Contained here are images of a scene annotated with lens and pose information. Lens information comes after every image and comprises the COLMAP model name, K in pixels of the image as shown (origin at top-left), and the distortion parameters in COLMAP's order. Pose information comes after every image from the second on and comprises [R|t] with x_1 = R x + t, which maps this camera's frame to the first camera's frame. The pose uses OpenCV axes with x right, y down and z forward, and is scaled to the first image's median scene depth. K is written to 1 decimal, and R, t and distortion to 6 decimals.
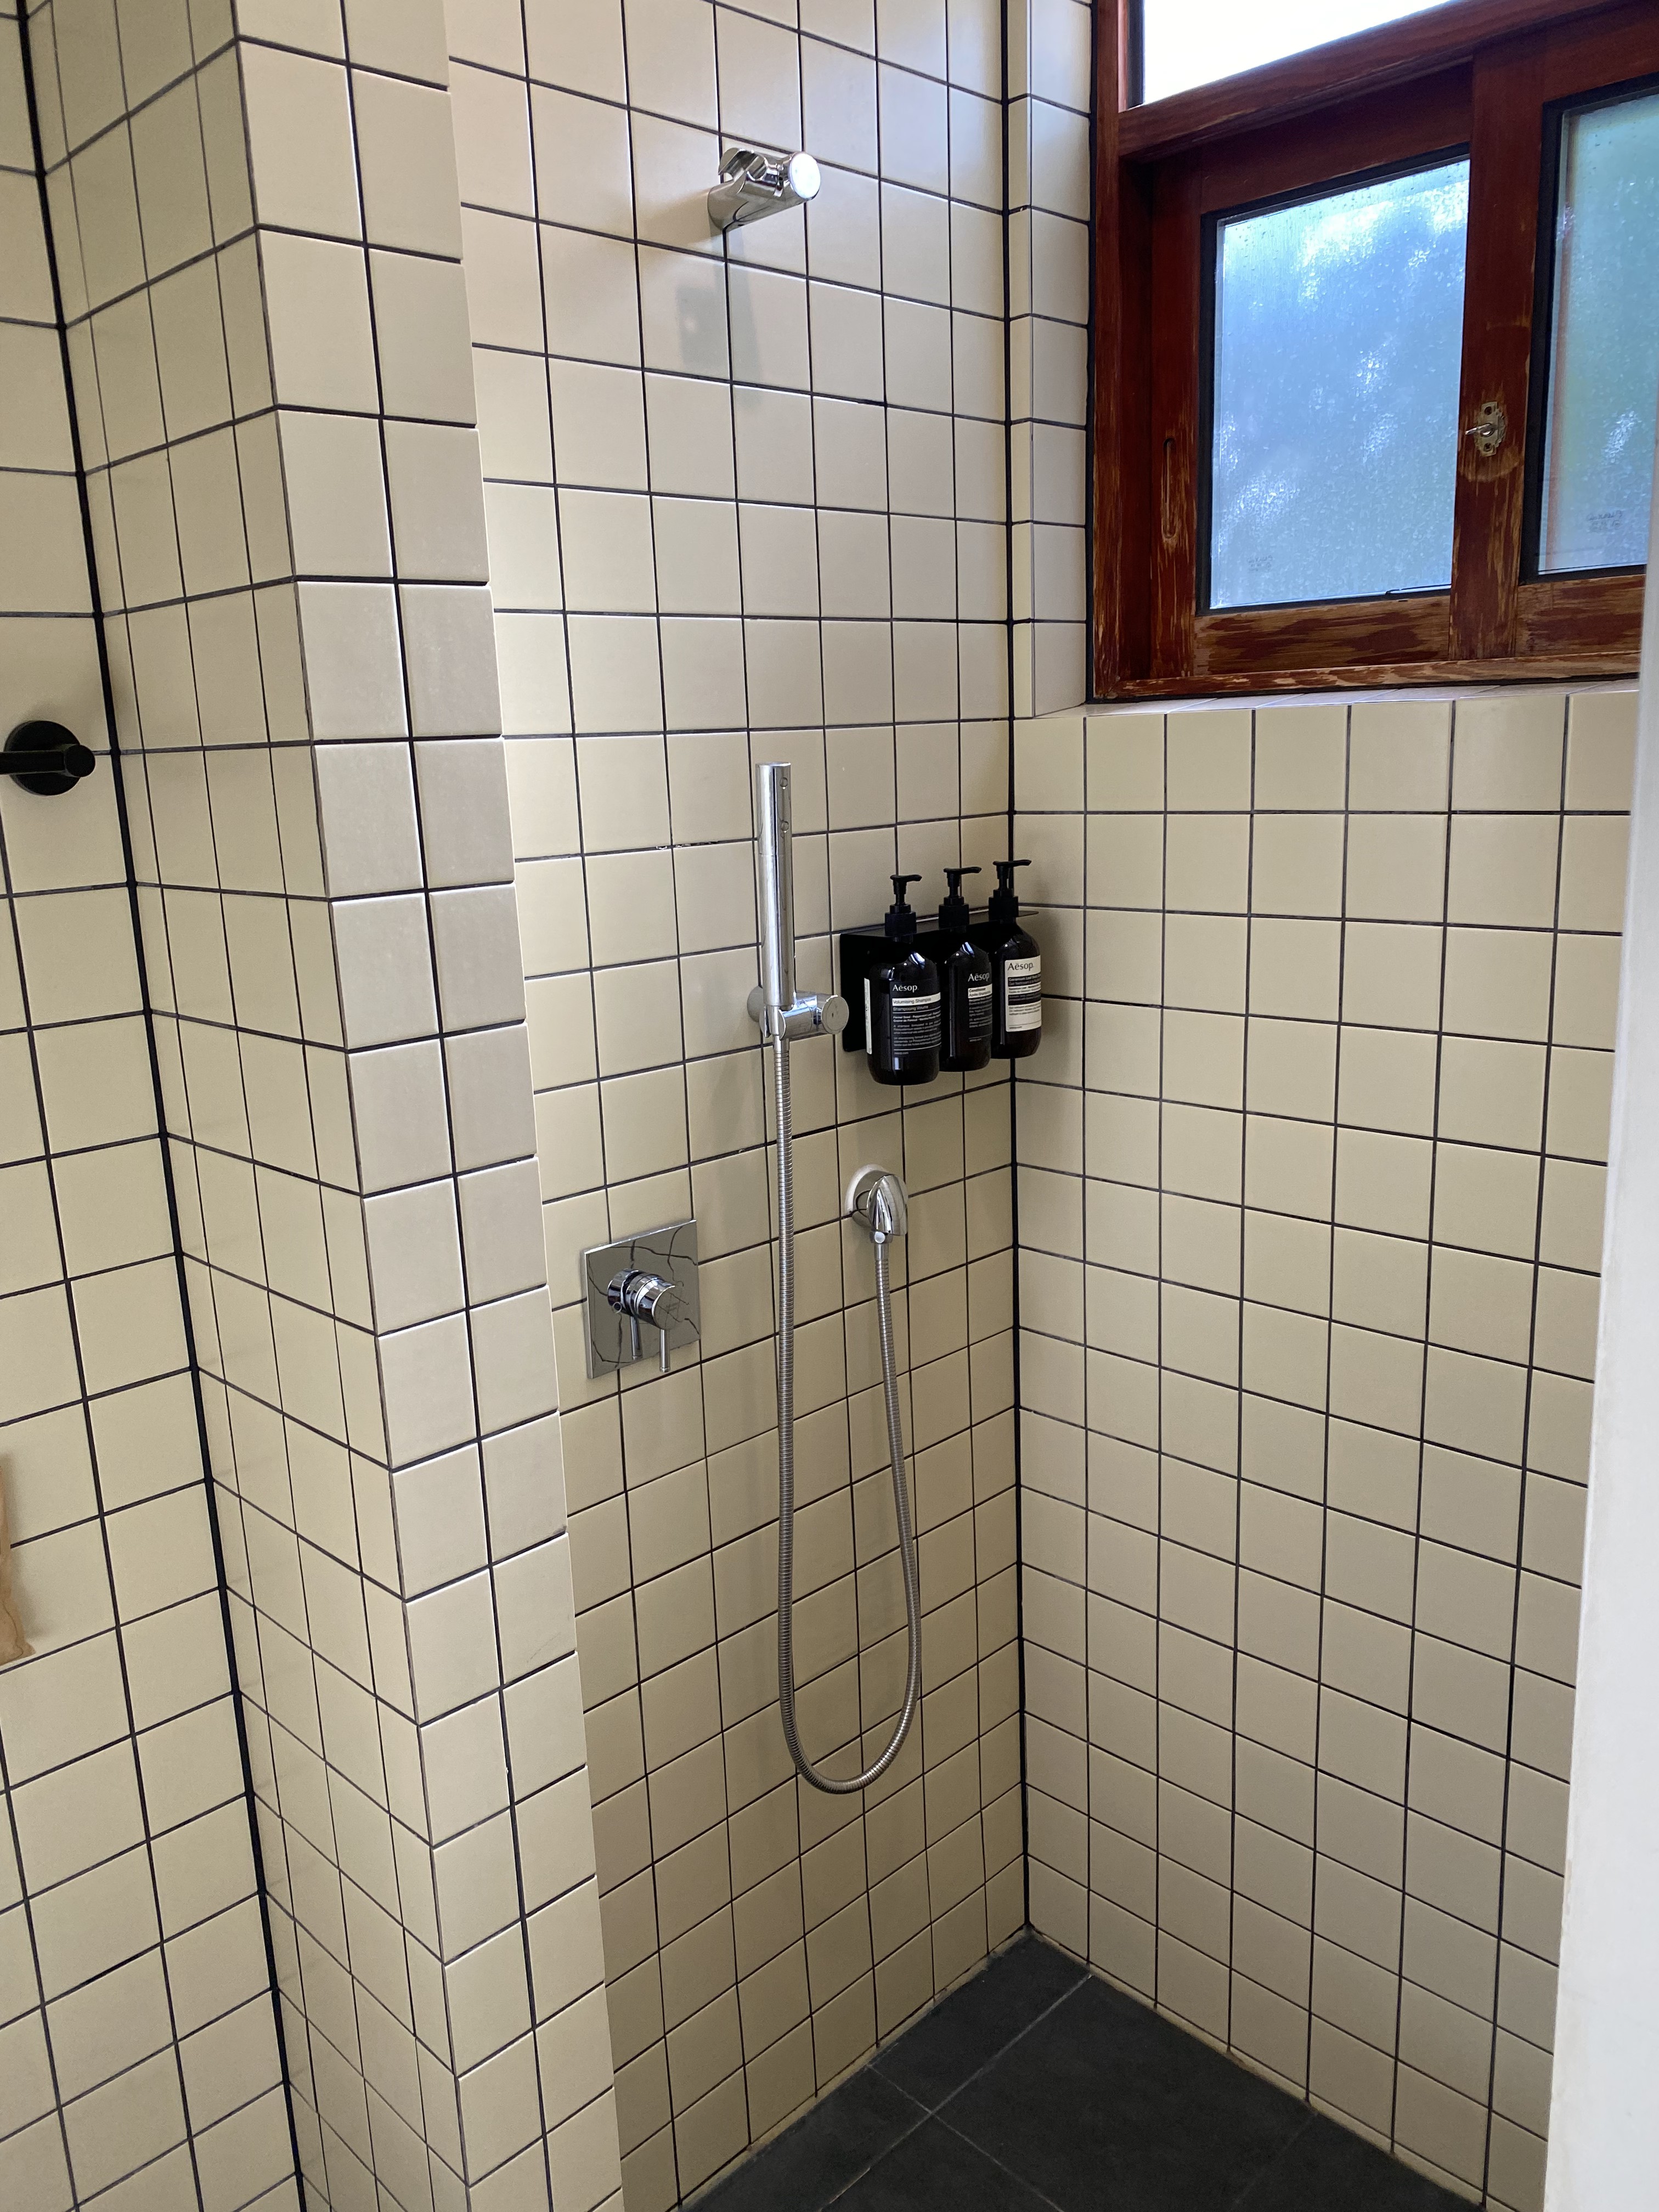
lens RADIAL K [[1693.6, 0, 829.5], [0, 1693.6, 1106.0], [0, 0, 1]] dist [0.007178, 0.004267]
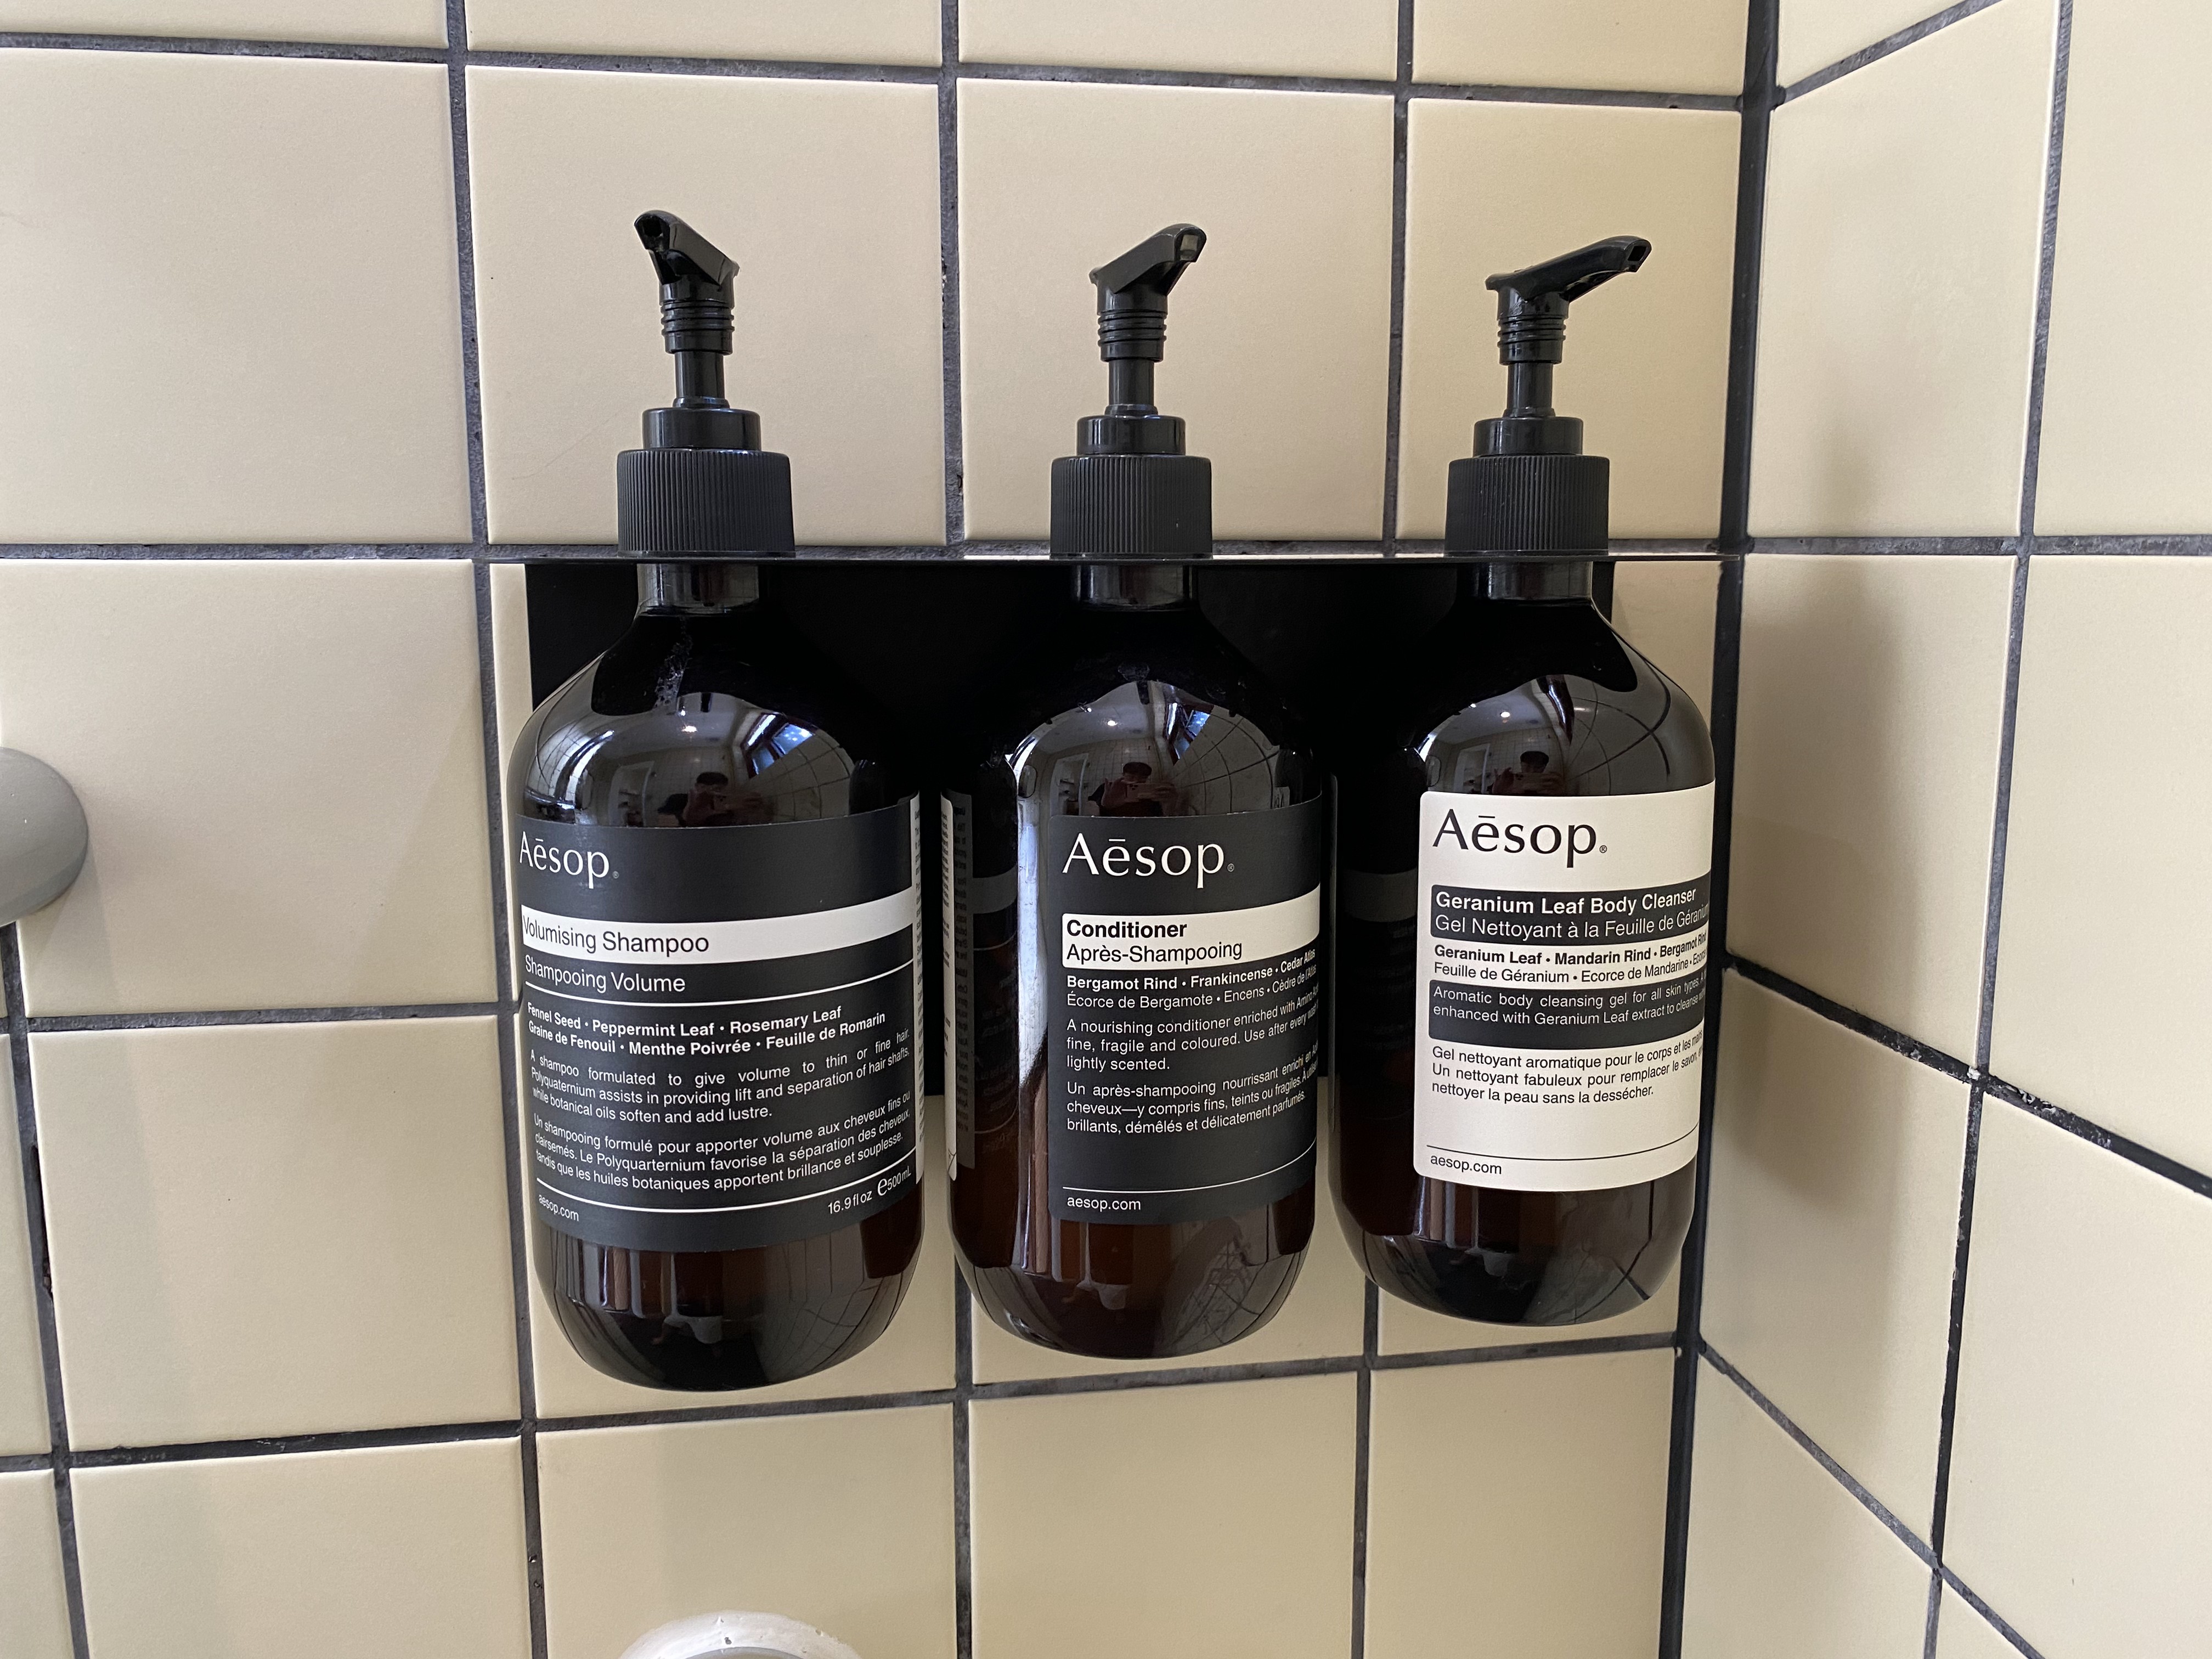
lens RADIAL K [[1693.6, 0, 1106.0], [0, 1693.6, 829.5], [0, 0, 1]] dist [0.007178, 0.004267]
pose [[0.808083, 0.123394, -0.576000, 0.179357], [-0.158065, 0.987376, -0.010232, -0.074058], [0.567466, 0.099314, 0.817386, 0.827722]]
